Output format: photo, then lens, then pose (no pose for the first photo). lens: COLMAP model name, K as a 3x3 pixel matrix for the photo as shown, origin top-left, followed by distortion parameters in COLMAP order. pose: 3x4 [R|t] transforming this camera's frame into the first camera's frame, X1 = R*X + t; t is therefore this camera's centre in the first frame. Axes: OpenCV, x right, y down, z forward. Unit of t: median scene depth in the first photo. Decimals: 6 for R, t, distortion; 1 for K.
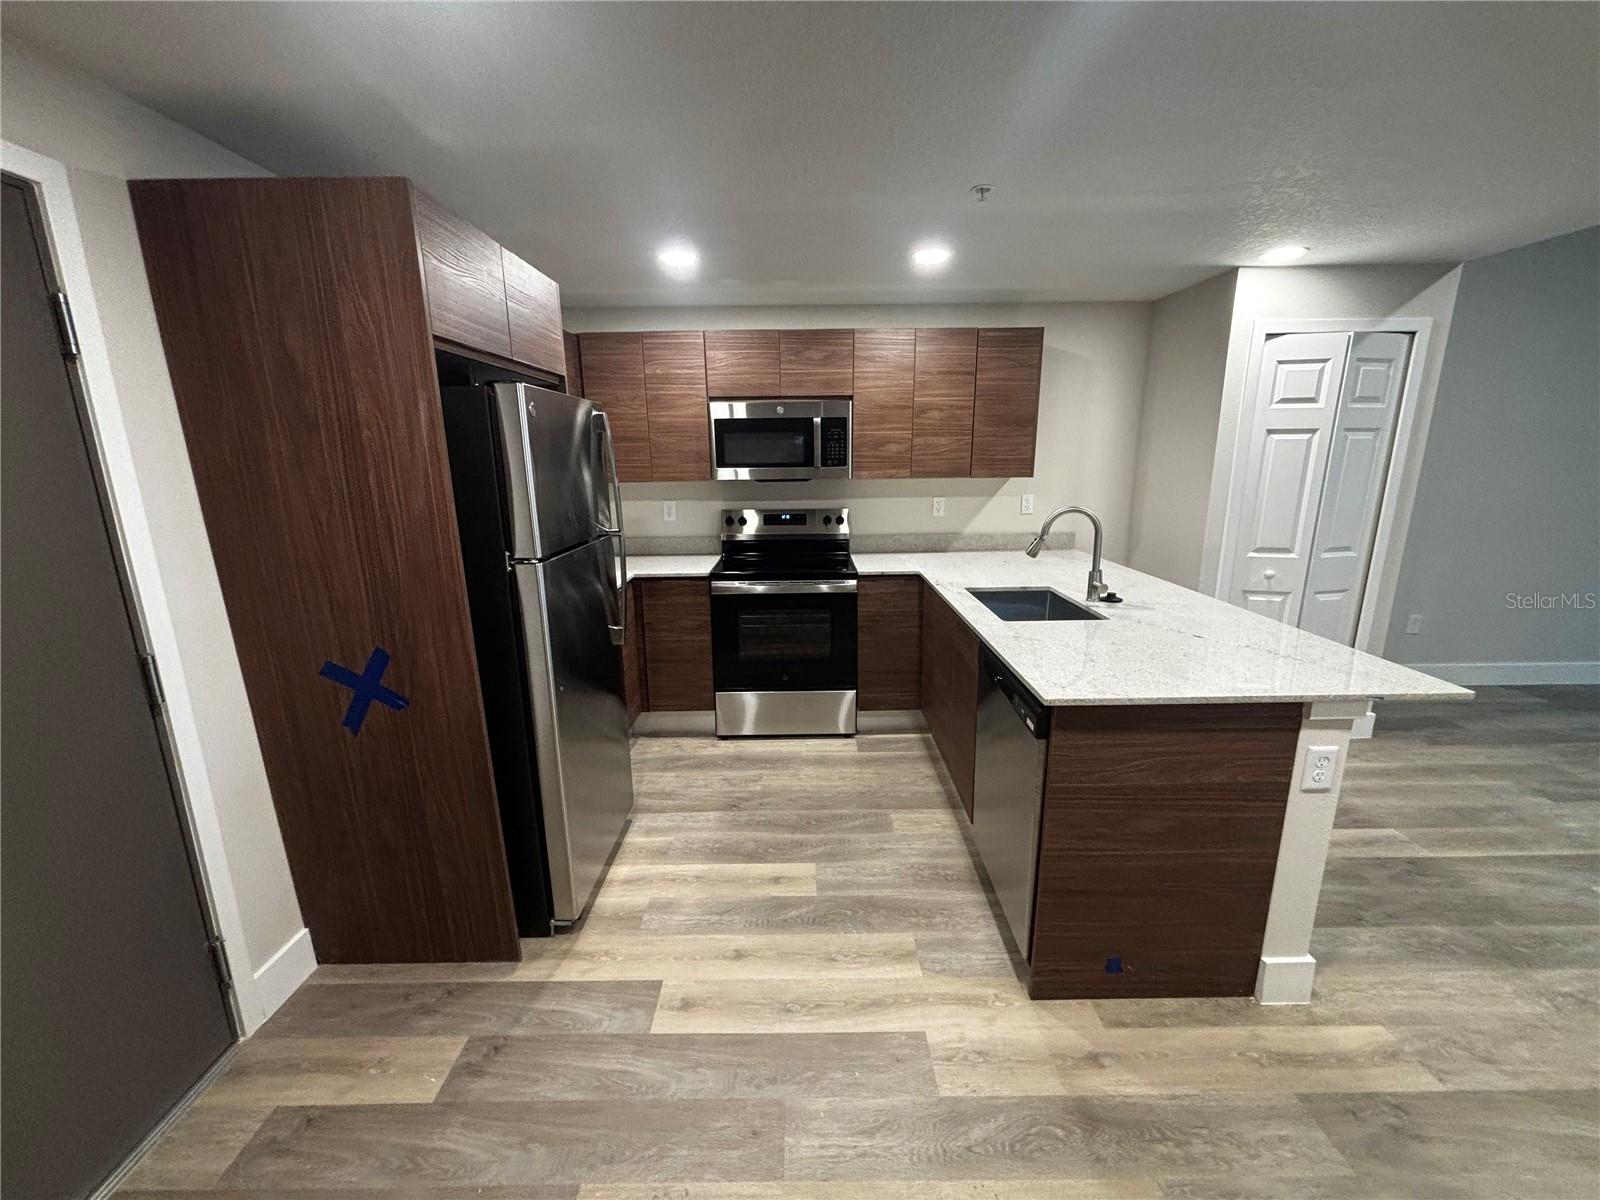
lens RADIAL K [[644.0, 0, 800.0], [0, 644.0, 600.0], [0, 0, 1]] dist [0.001485, -0.000531]
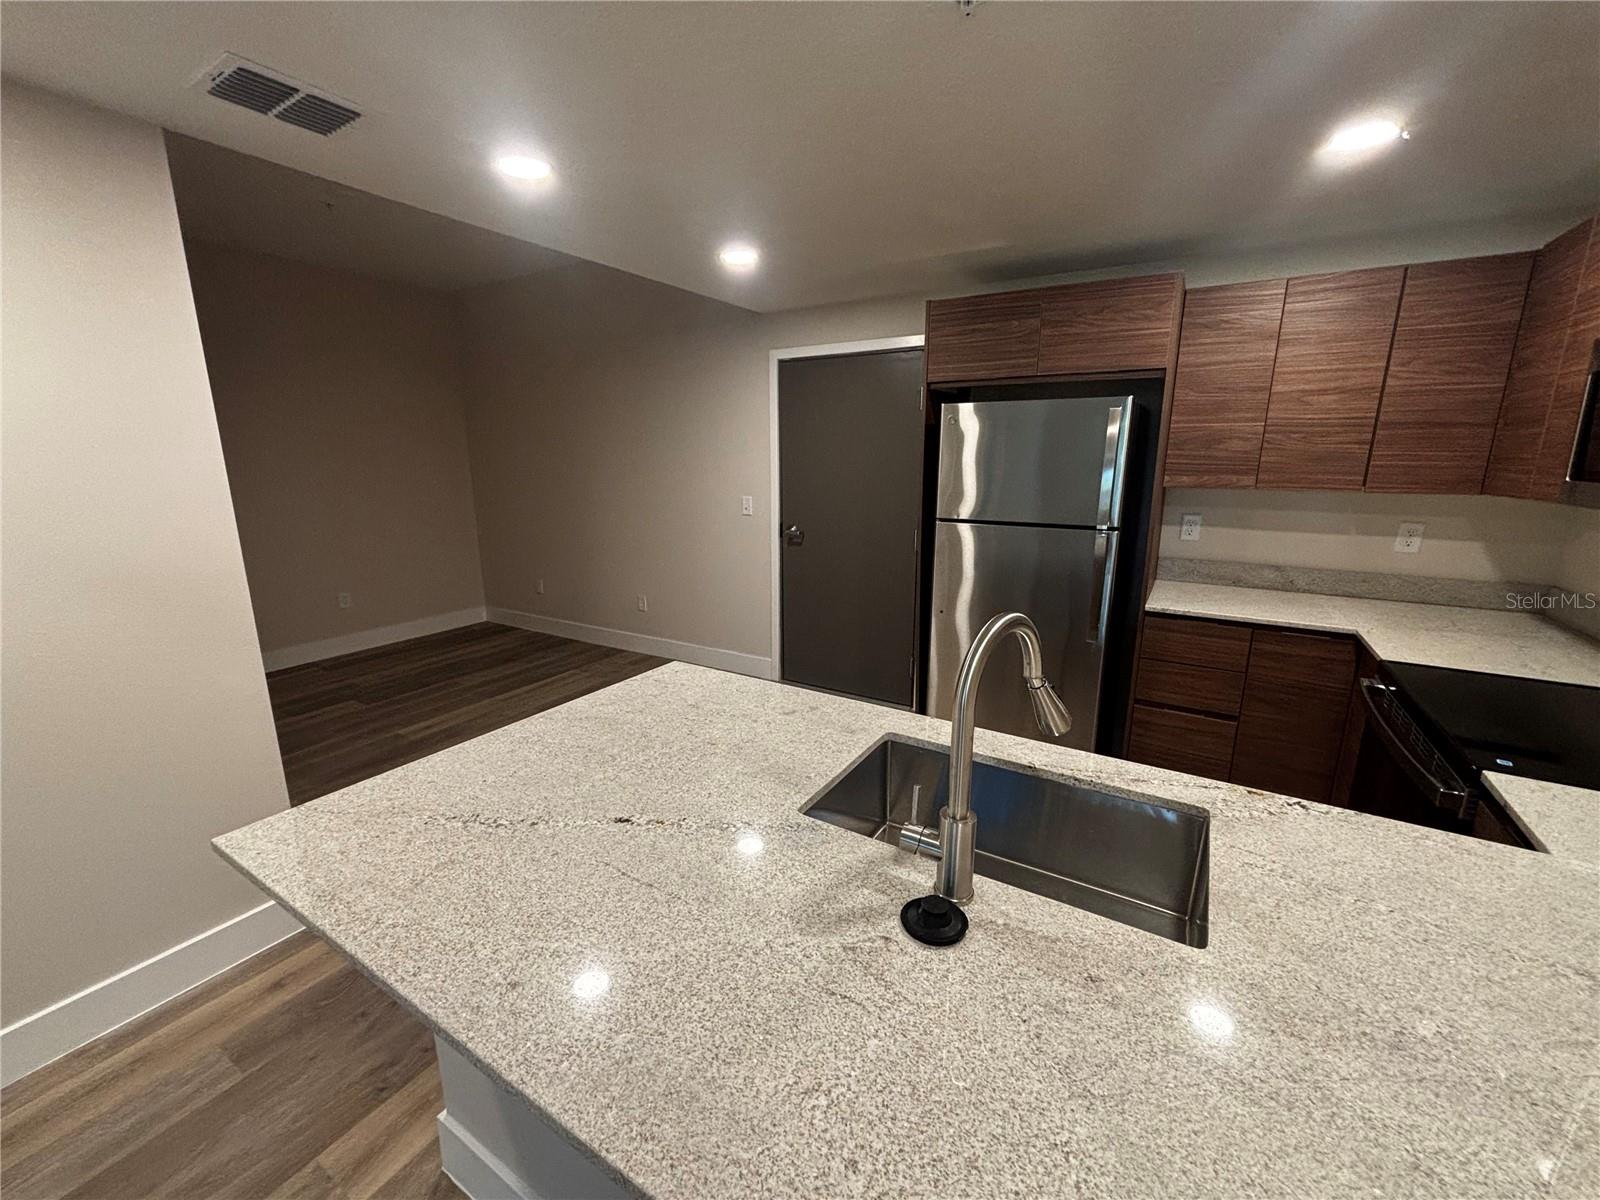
lens RADIAL K [[644.5, 0, 804.3], [0, 644.5, 599.3], [0, 0, 1]] dist [0.007340, -0.004285]
pose [[-0.520094, 0.202843, -0.829673, 0.676701], [-0.184669, 0.921707, 0.341107, -0.223023], [0.833906, 0.330622, -0.441915, 0.935081]]
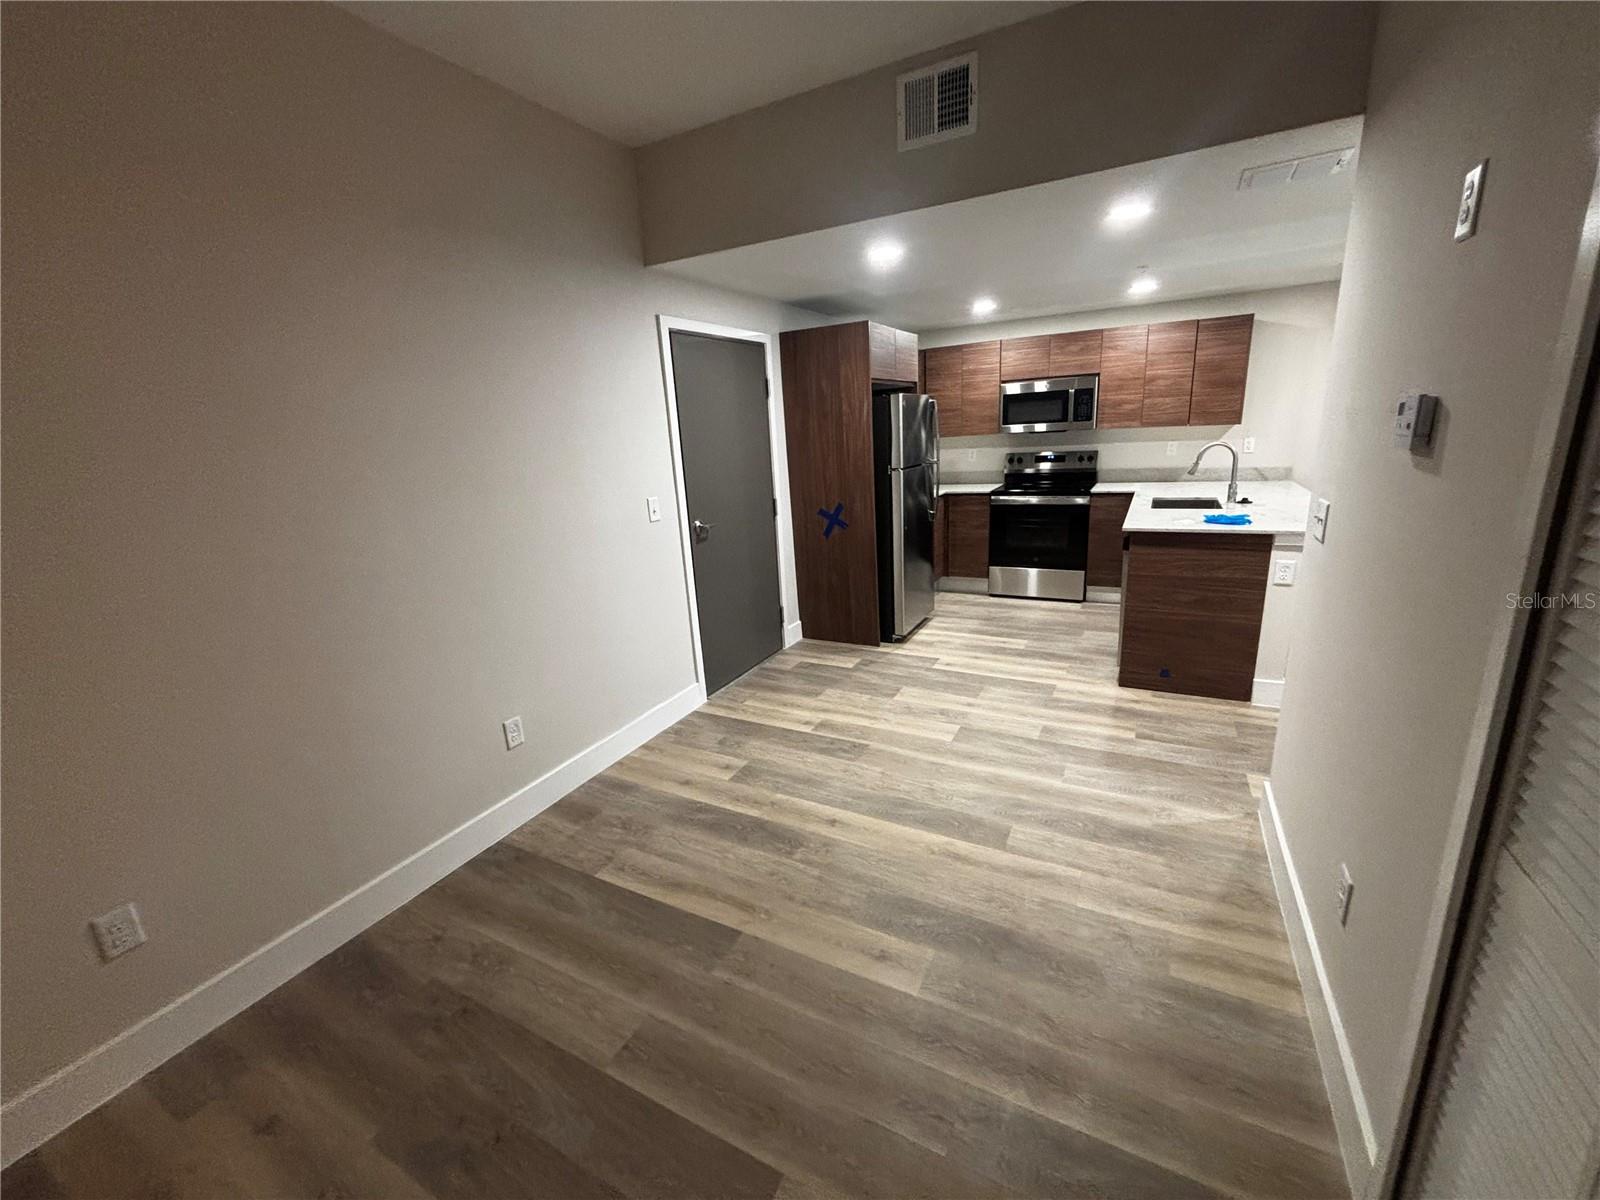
lens RADIAL K [[647.5, 0, 789.9], [0, 647.5, 597.0], [0, 0, 1]] dist [0.000394, -0.000271]
pose [[0.875797, 0.088154, -0.474562, 0.253300], [-0.063119, 0.995655, 0.068465, 0.170790], [0.478535, -0.030007, 0.877555, -0.815673]]
